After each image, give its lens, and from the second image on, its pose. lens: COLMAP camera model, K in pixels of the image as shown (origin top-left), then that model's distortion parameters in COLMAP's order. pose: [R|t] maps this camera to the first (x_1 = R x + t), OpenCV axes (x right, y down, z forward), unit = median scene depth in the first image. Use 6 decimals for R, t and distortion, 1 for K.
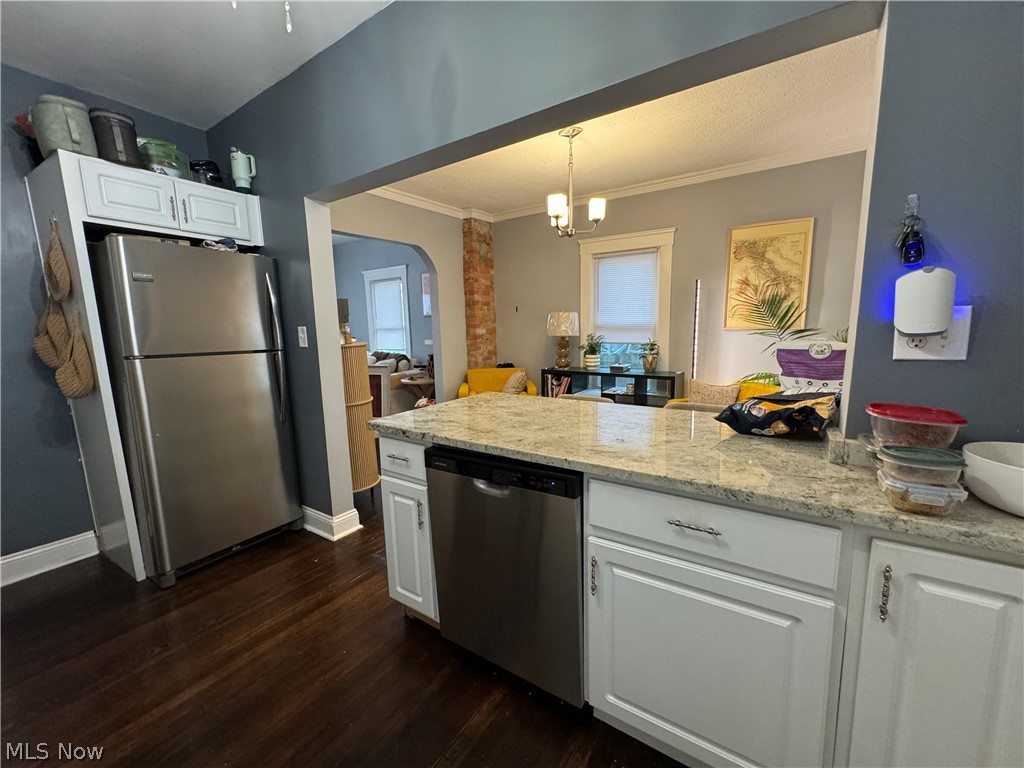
lens RADIAL K [[411.3, 0, 512.5], [0, 411.3, 381.9], [0, 0, 1]] dist [-0.000456, 0.000138]
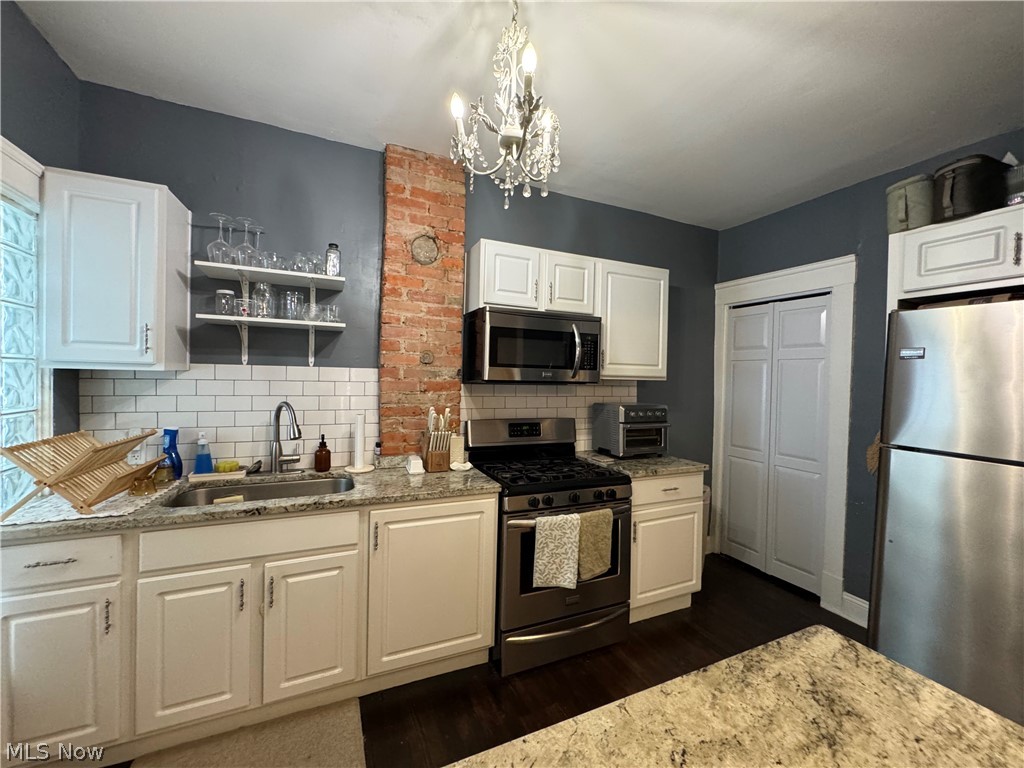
lens RADIAL K [[411.3, 0, 512.5], [0, 411.3, 381.9], [0, 0, 1]] dist [-0.000456, 0.000138]
pose [[-0.534965, 0.023701, -0.844542, 0.253274], [-0.122106, 0.986943, 0.105044, -0.188110], [0.836004, 0.159319, -0.525086, 0.766896]]
